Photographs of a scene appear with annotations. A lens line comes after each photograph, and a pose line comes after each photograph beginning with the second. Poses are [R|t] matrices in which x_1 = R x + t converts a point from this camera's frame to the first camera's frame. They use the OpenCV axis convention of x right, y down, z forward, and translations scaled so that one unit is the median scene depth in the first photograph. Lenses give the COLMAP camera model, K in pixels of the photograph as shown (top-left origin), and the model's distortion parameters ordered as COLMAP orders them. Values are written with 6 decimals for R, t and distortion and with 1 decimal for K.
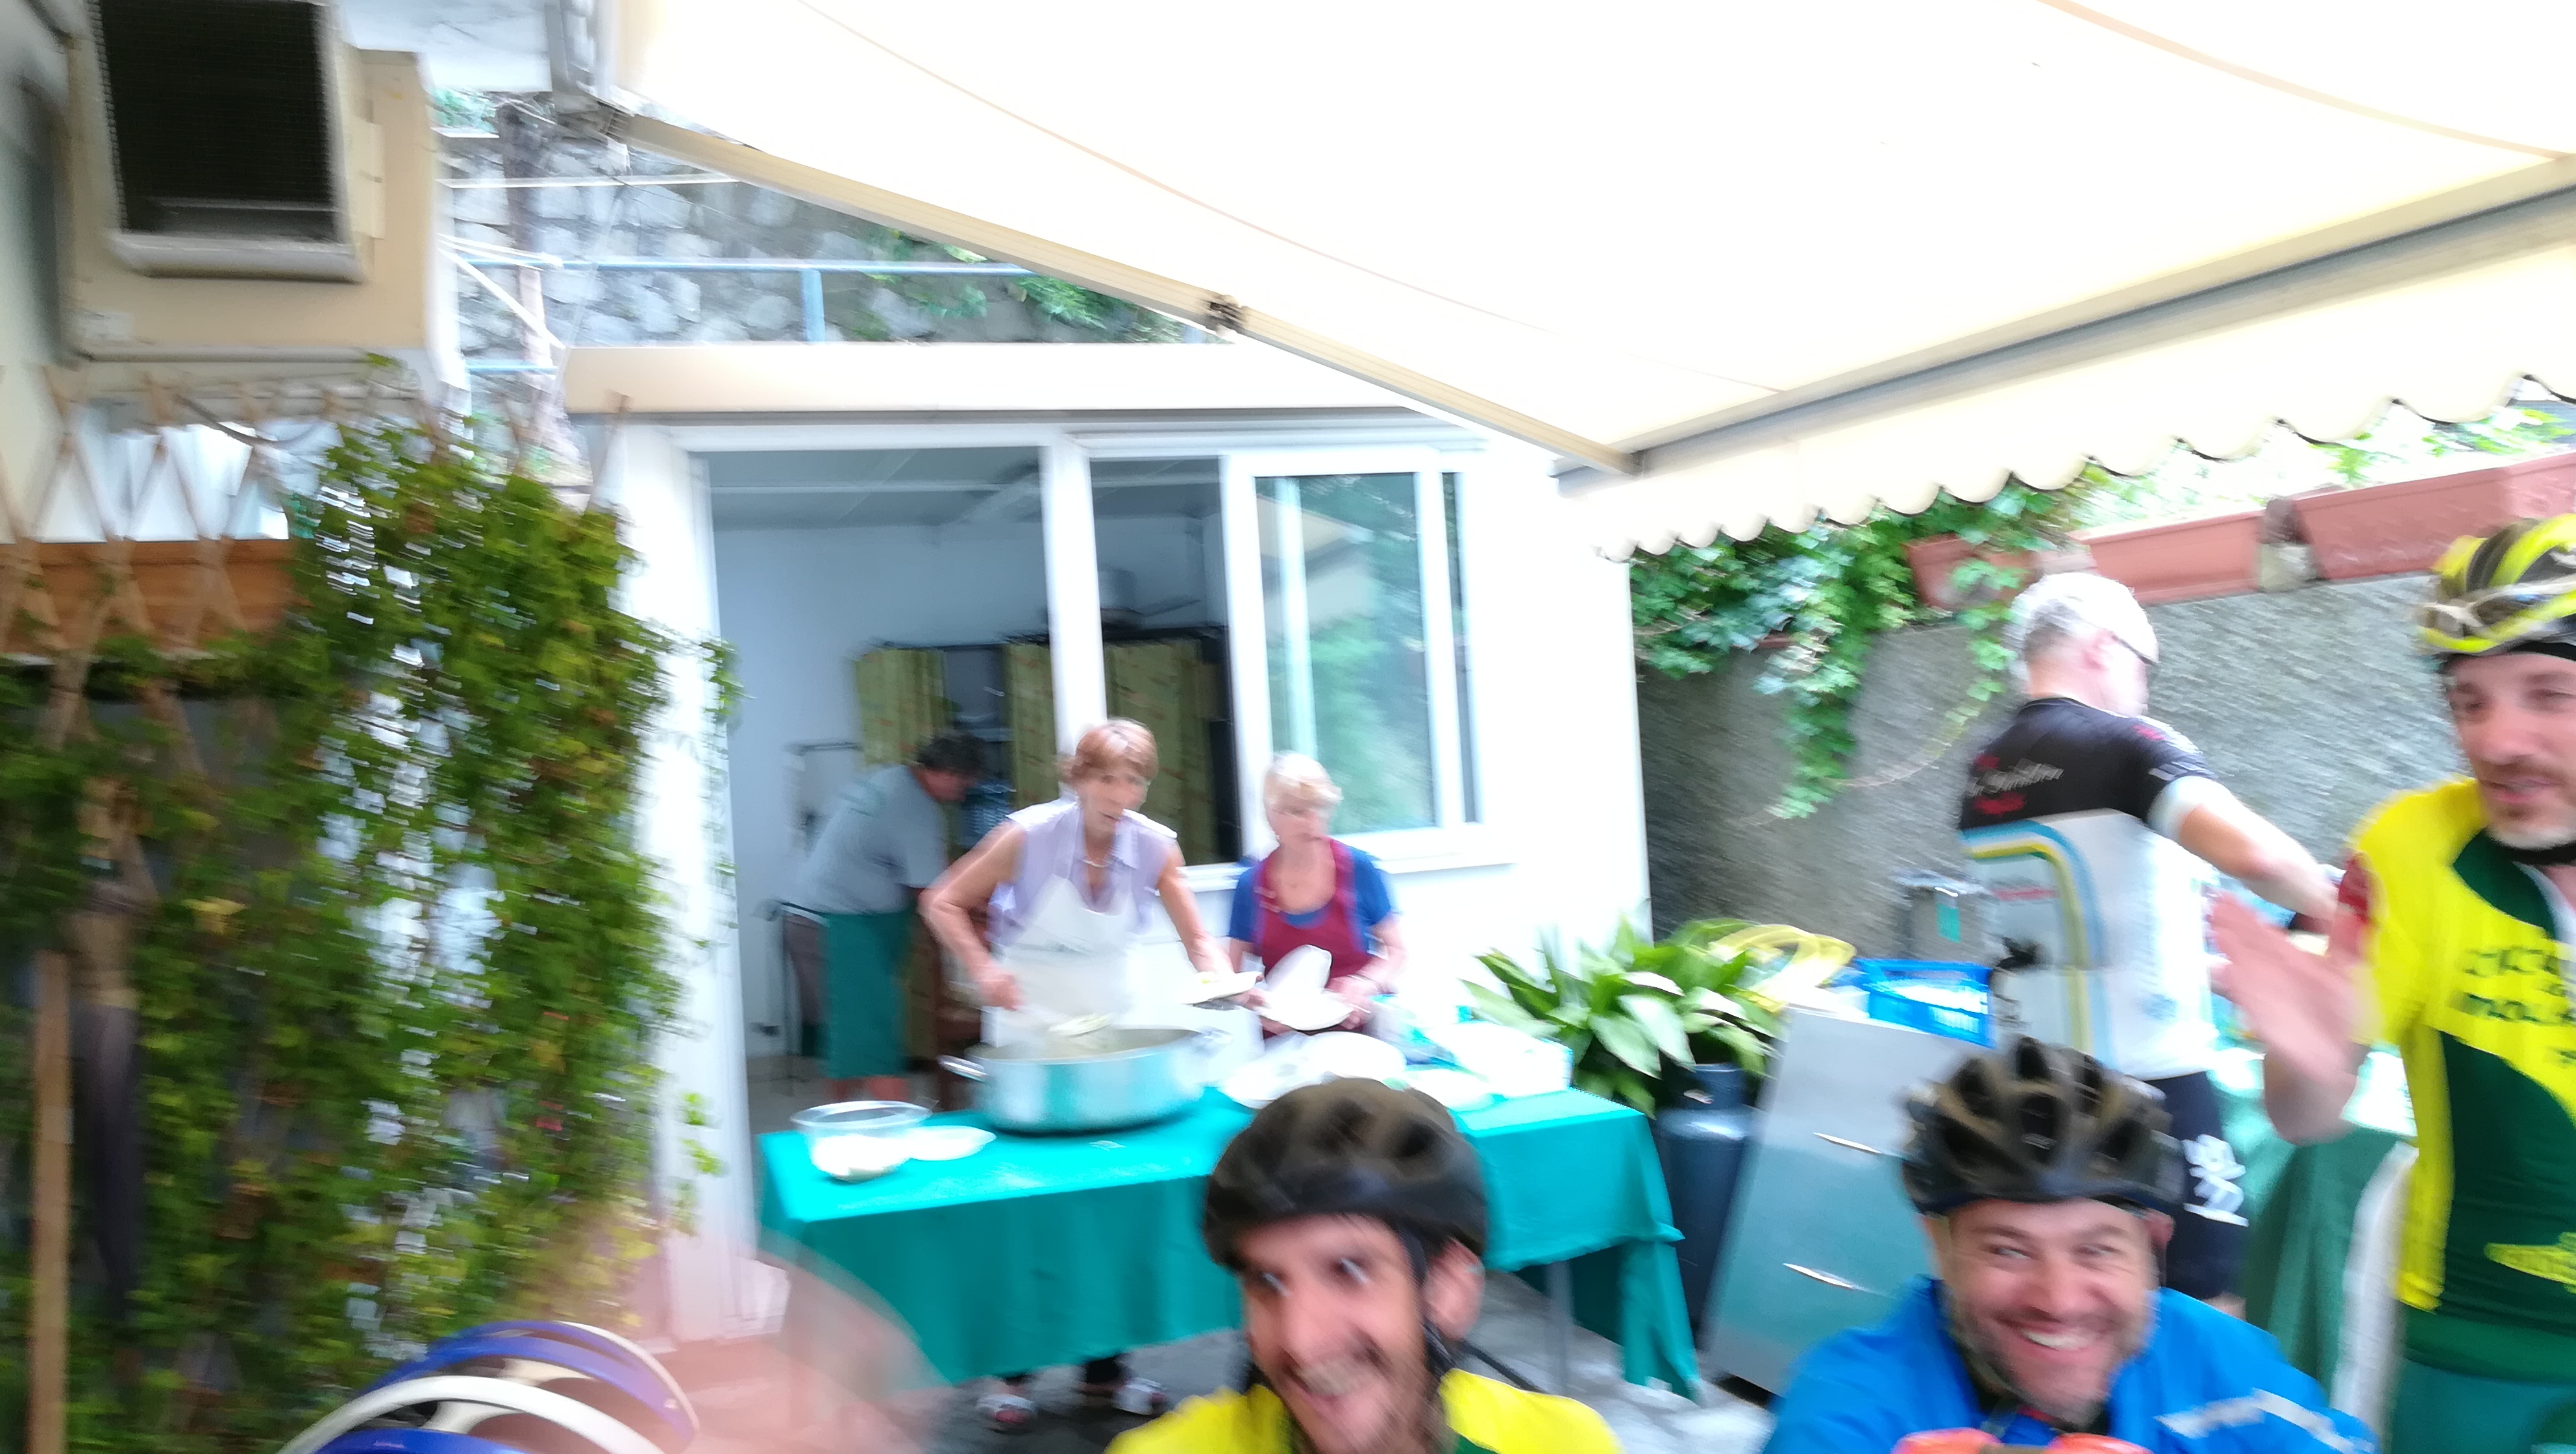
lens RADIAL K [[1929.2, 0, 1288.0], [0, 1929.2, 727.0], [0, 0, 1]] dist [0.024942, -0.002653]
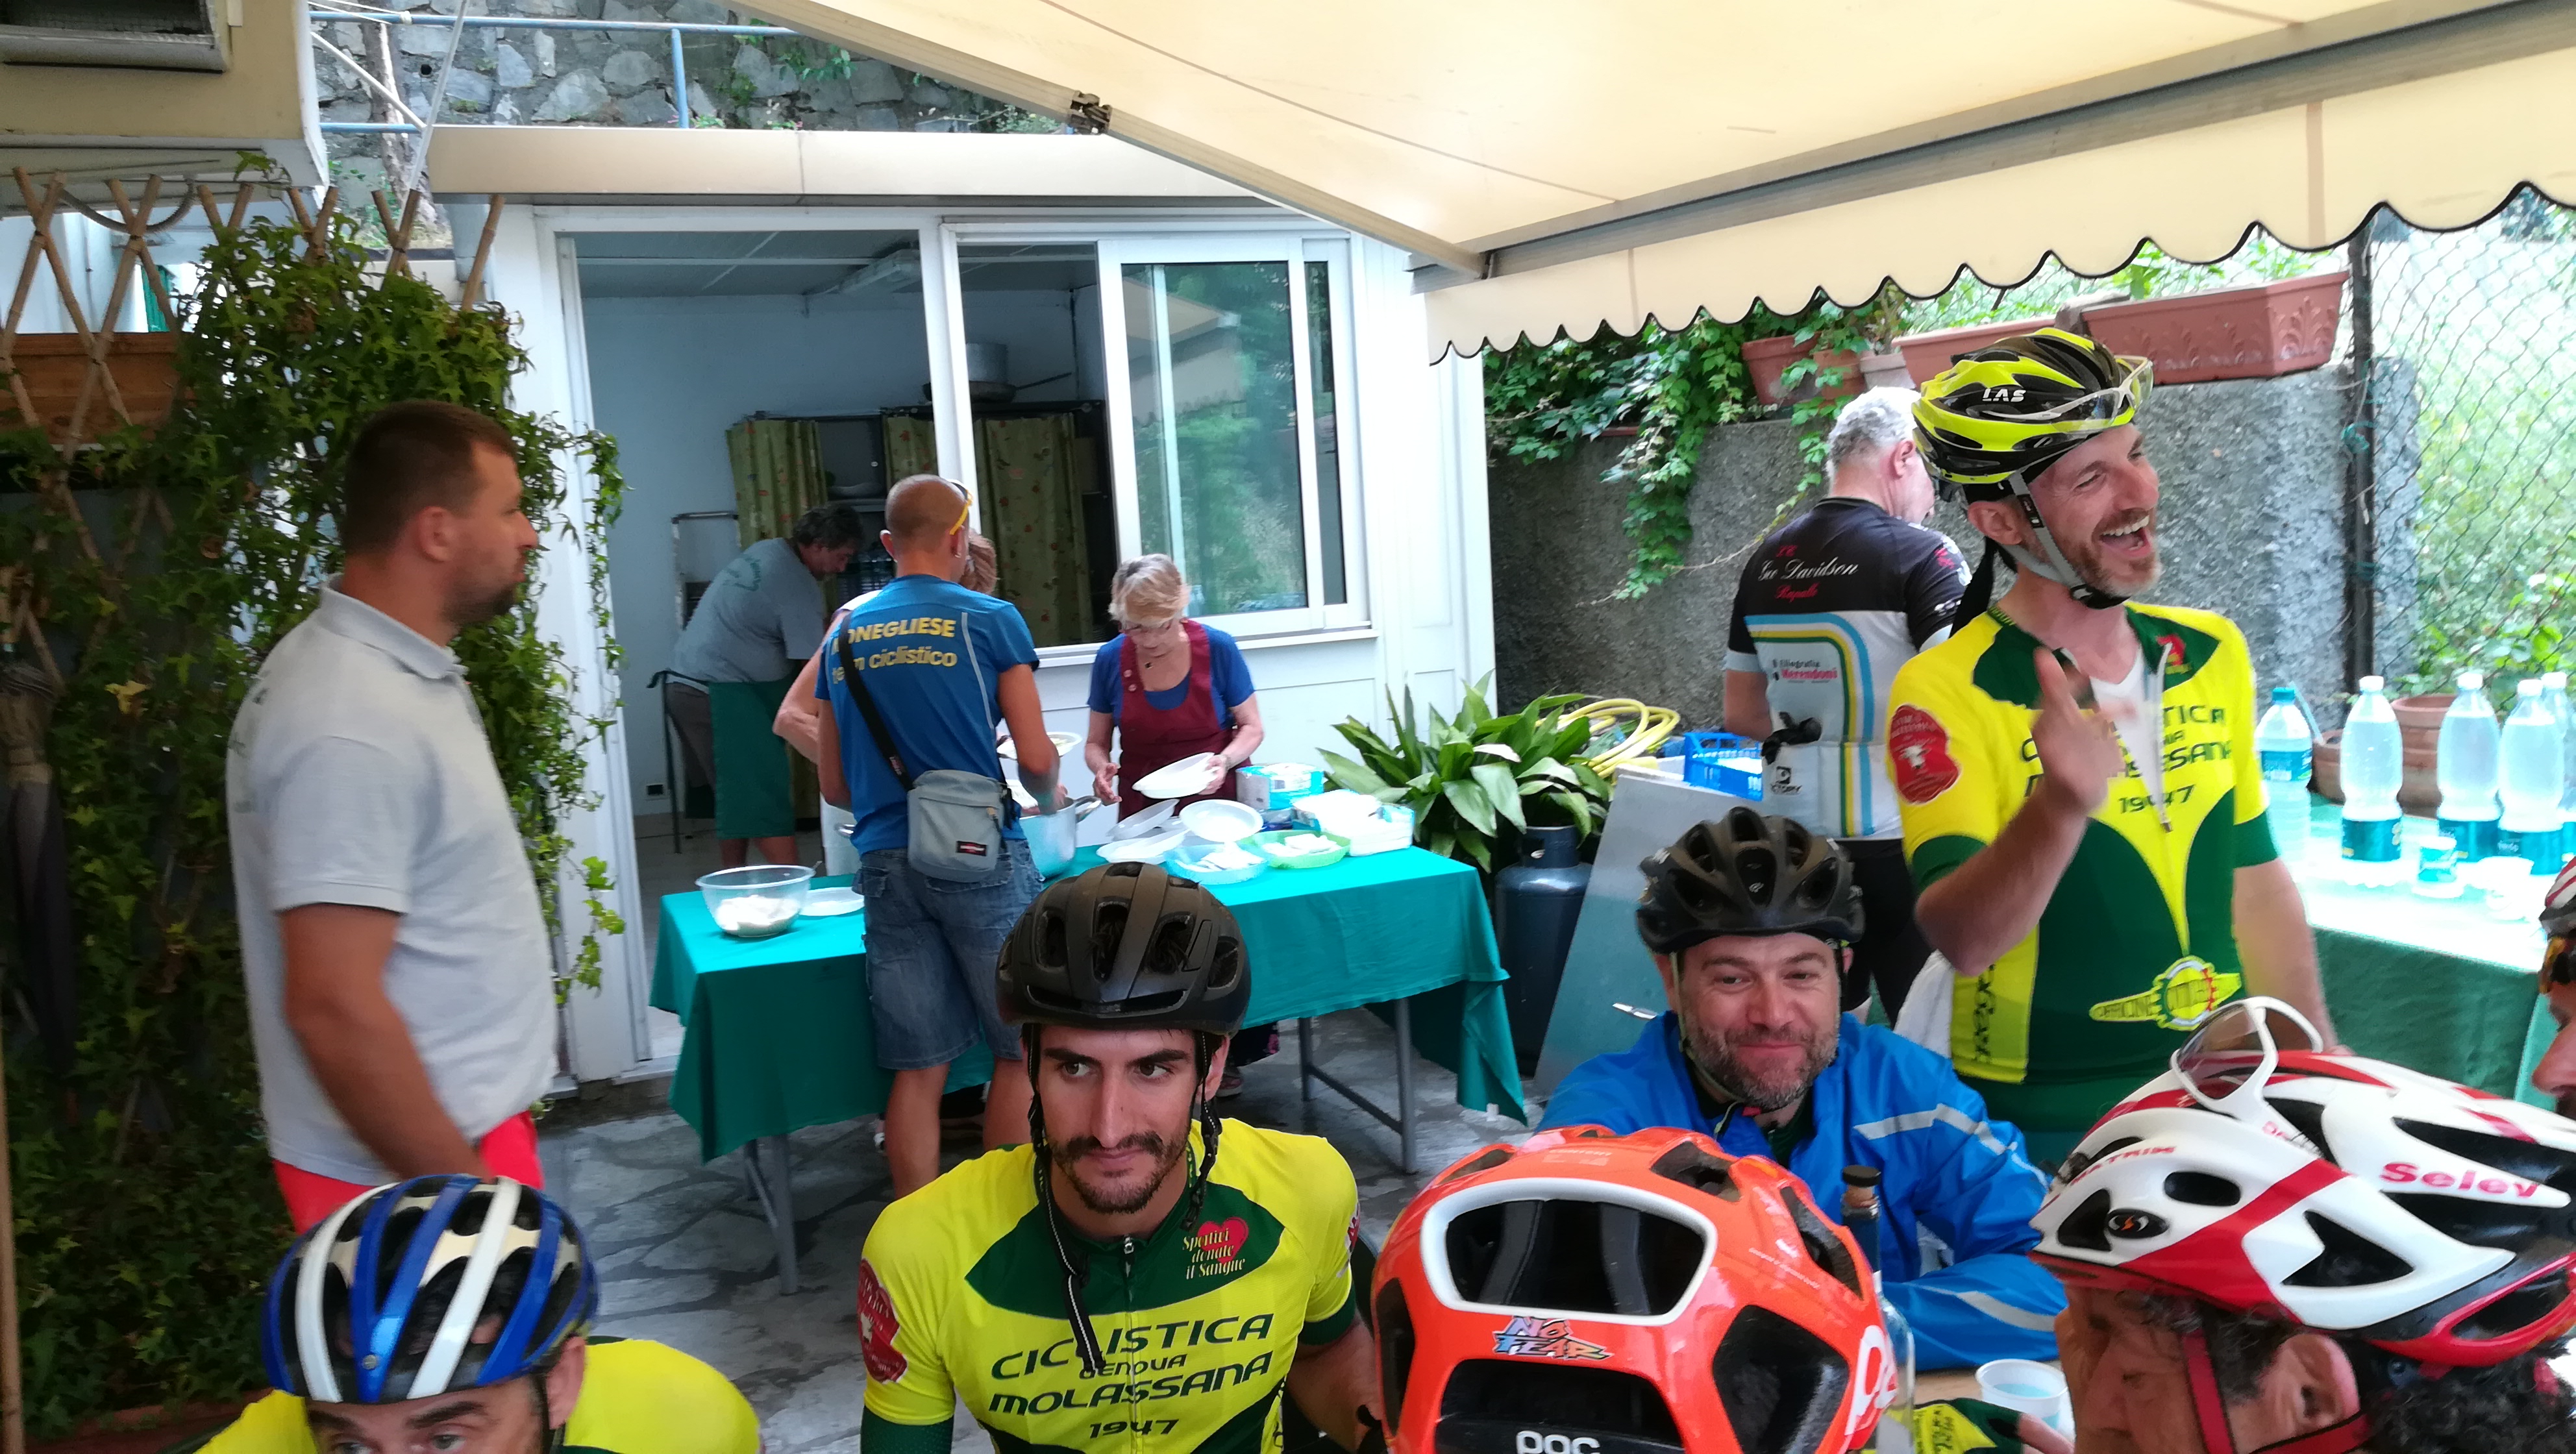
lens RADIAL K [[2043.3, 0, 1398.8], [0, 2043.3, 725.9], [0, 0, 1]] dist [-0.006090, 0.003539]
pose [[0.995814, -0.002319, 0.091377, 0.030068], [-0.009137, 0.992146, 0.124750, -0.024329], [-0.090949, -0.125062, 0.987971, -0.125361]]
